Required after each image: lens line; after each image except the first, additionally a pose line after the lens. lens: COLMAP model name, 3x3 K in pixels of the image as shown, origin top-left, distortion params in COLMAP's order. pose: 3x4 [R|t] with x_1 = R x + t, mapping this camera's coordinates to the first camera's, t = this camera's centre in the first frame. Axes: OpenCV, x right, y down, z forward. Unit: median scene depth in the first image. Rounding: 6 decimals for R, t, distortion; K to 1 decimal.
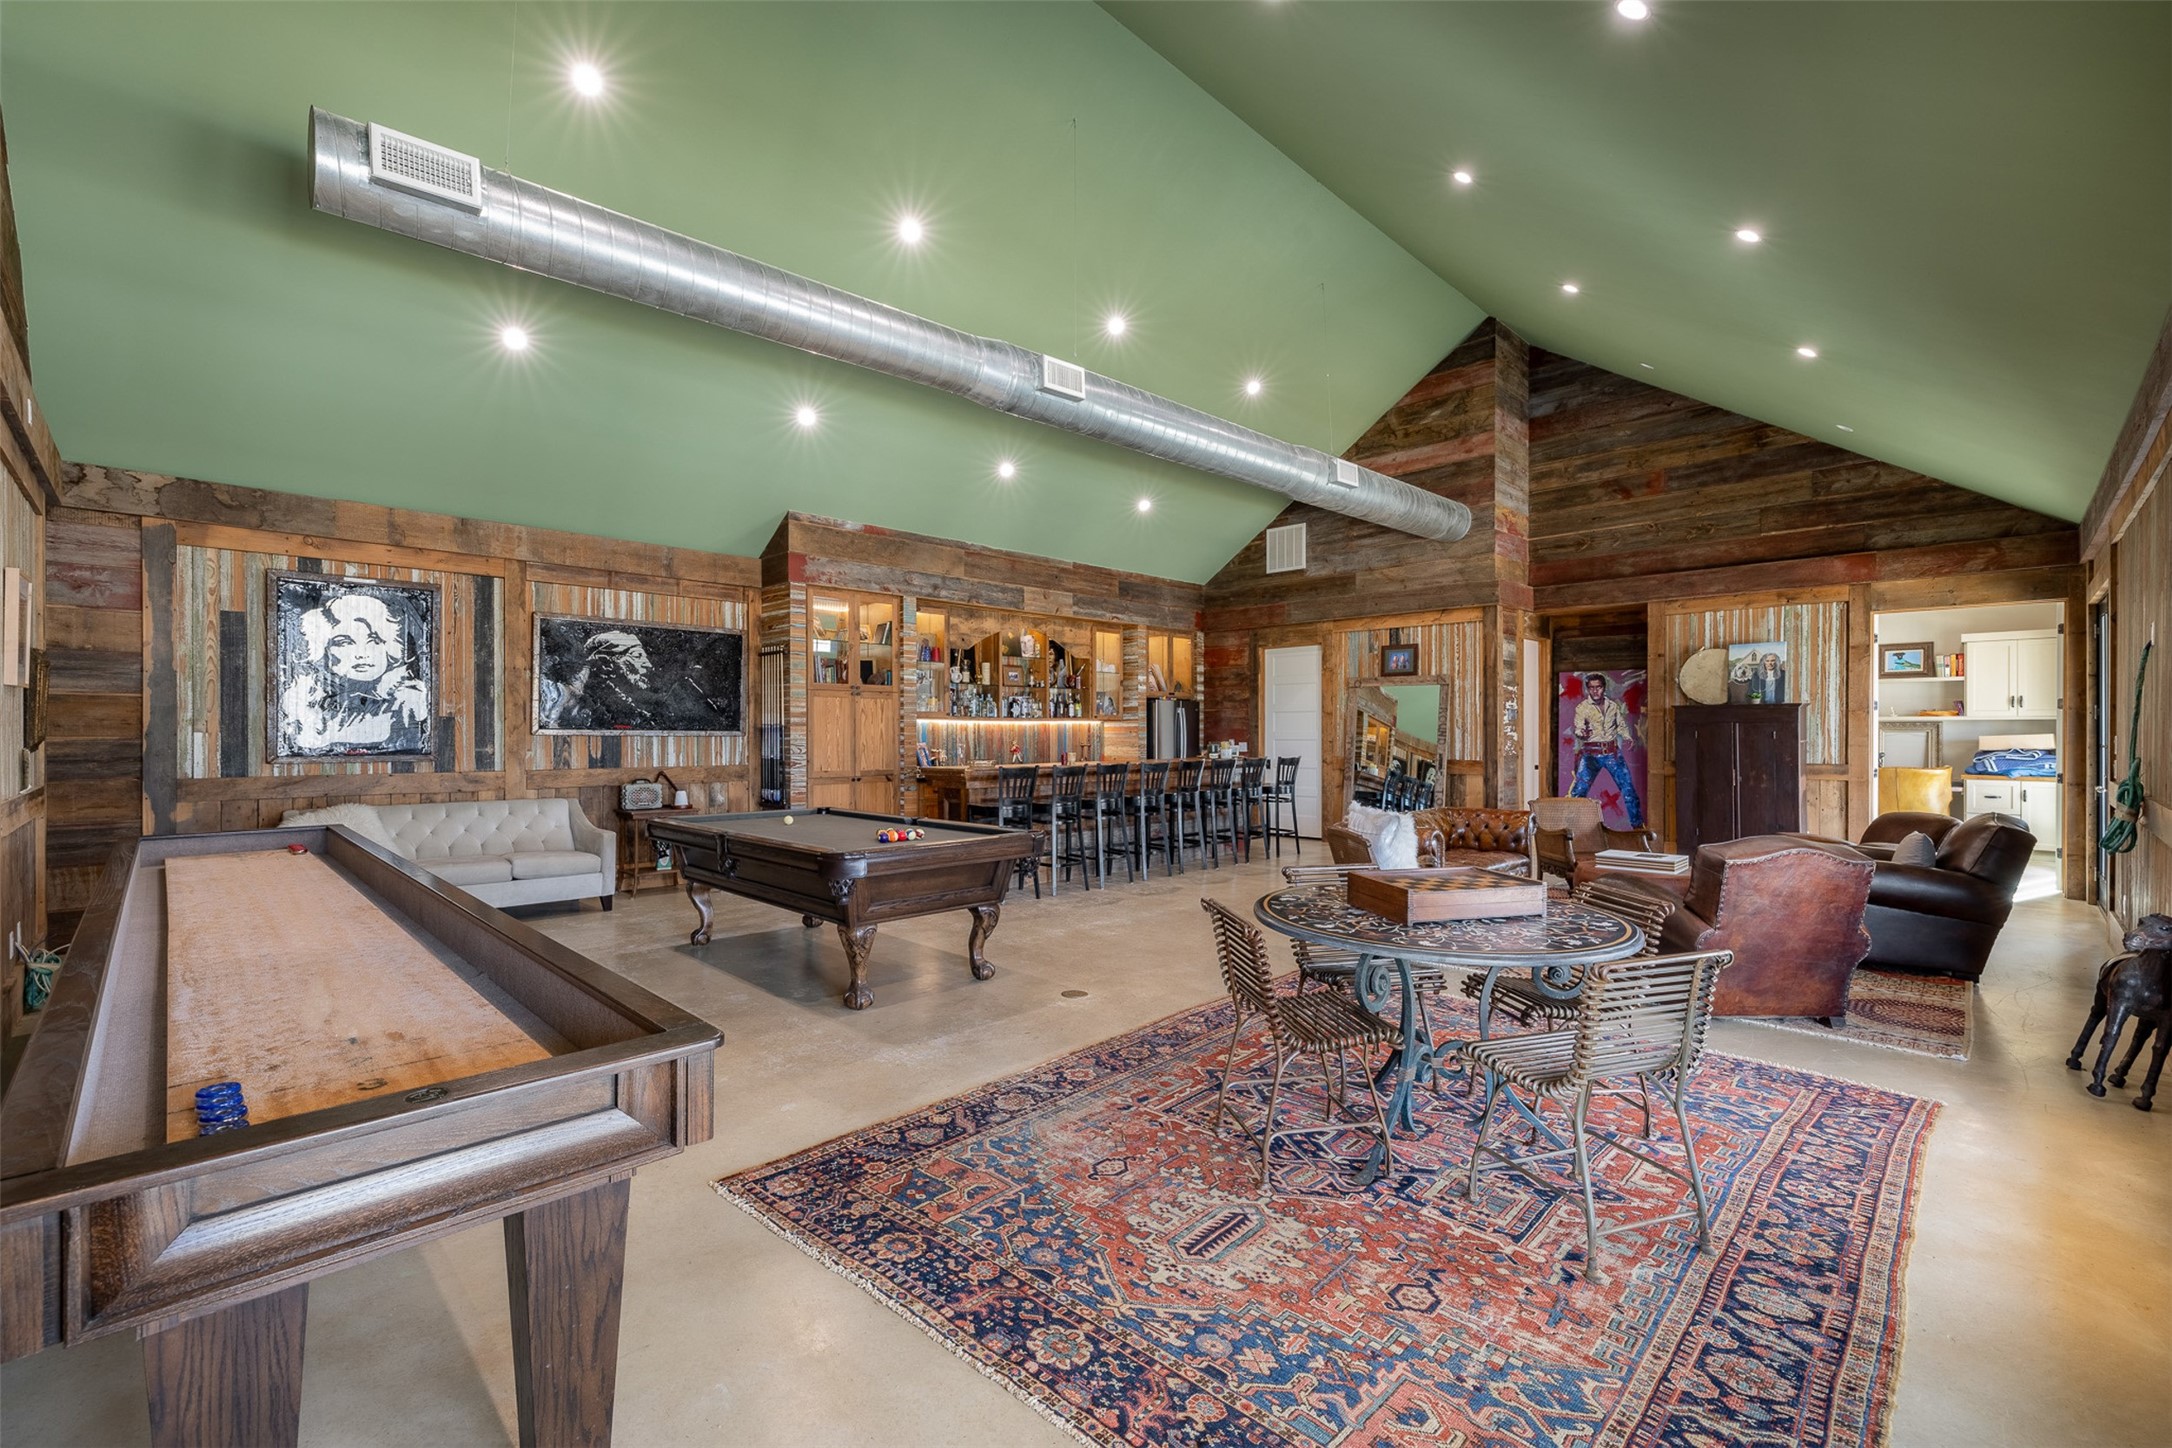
lens RADIAL K [[920.8, 0, 1084.9], [0, 920.8, 725.1], [0, 0, 1]] dist [0.000602, 0.000027]
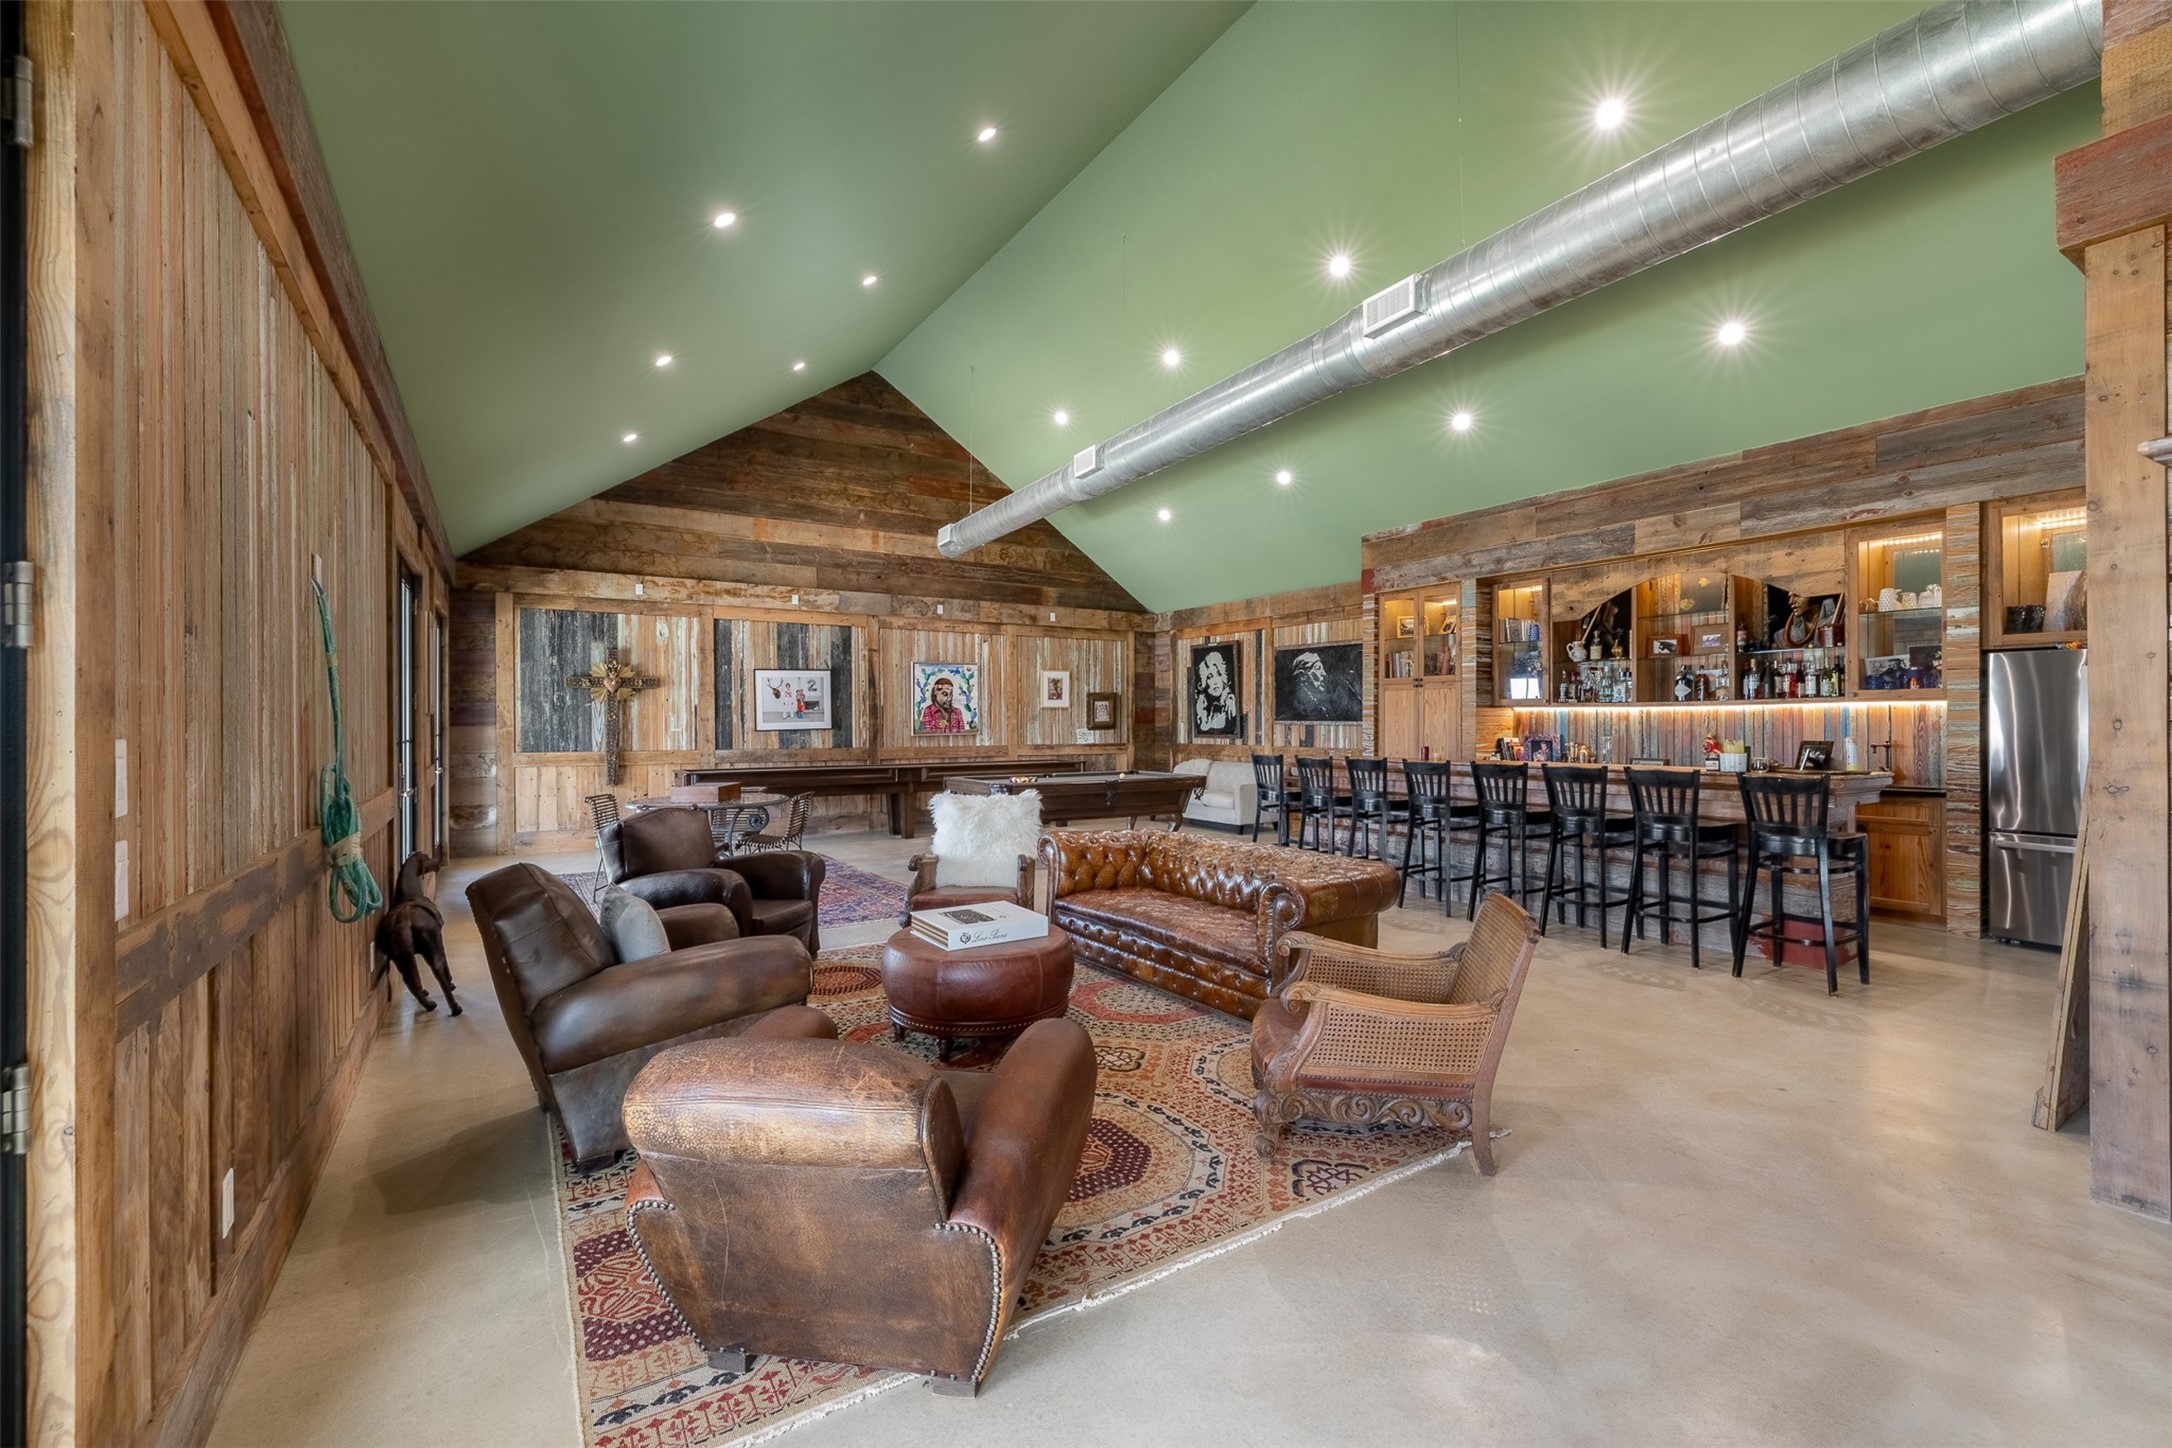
lens RADIAL K [[920.8, 0, 1085.6], [0, 920.8, 726.6], [0, 0, 1]] dist [0.000602, 0.000027]
pose [[-0.221190, 0.001688, -0.975229, 0.961032], [0.006855, 0.999976, 0.000176, 0.011386], [0.975207, -0.006646, -0.221197, 0.956863]]
